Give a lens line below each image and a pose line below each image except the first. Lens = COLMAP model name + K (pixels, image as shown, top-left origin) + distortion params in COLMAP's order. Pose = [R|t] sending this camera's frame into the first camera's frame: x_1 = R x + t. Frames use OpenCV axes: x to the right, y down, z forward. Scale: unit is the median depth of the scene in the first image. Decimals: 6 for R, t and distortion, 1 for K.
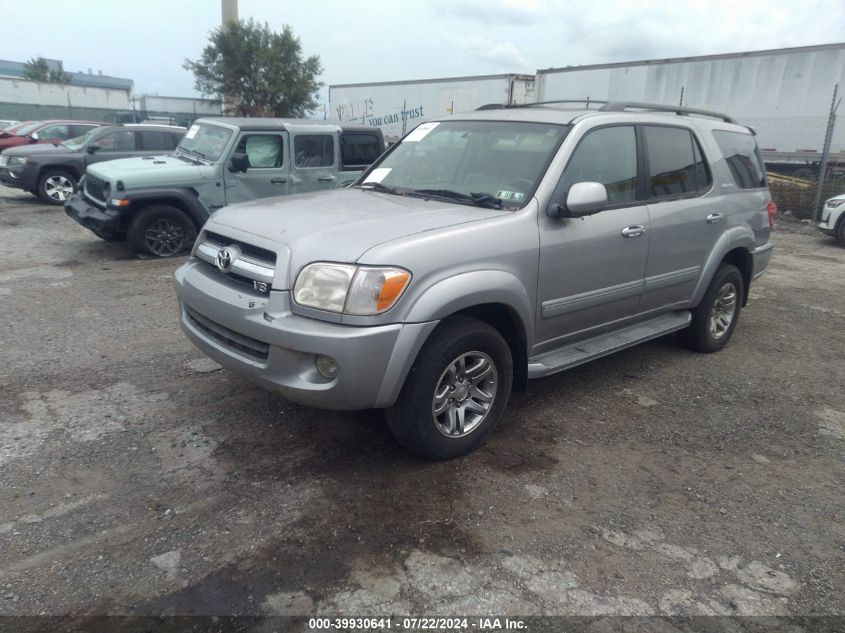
lens RADIAL K [[672.6, 0, 422.5], [0, 672.6, 316.5], [0, 0, 1]] dist [-0.001465, -0.002231]
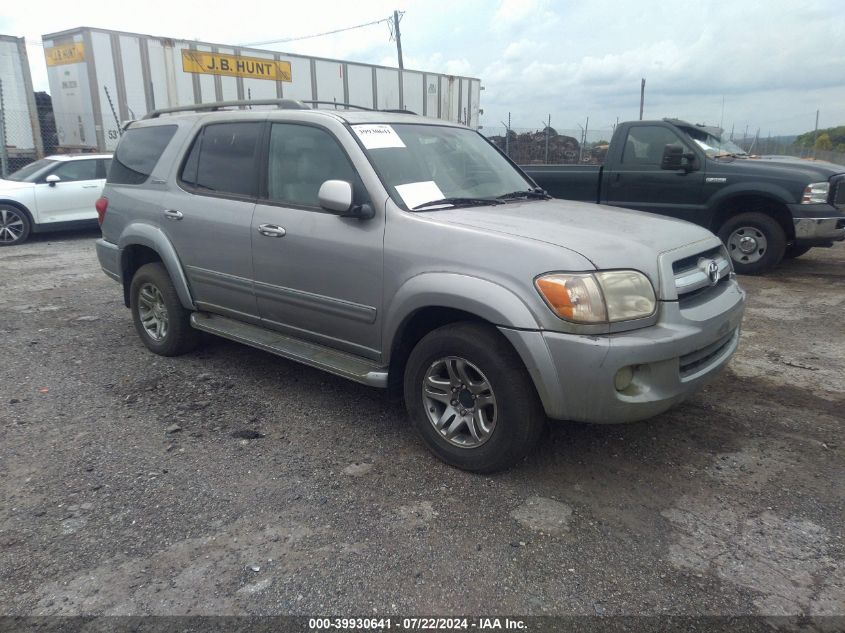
lens RADIAL K [[620.0, 0, 422.5], [0, 620.0, 316.5], [0, 0, 1]] dist [-0.007363, -0.003186]
pose [[-0.180947, -0.288516, 0.940222, -1.073437], [0.233198, 0.916153, 0.326010, -0.423586], [-0.955446, 0.278248, -0.098494, 1.495571]]
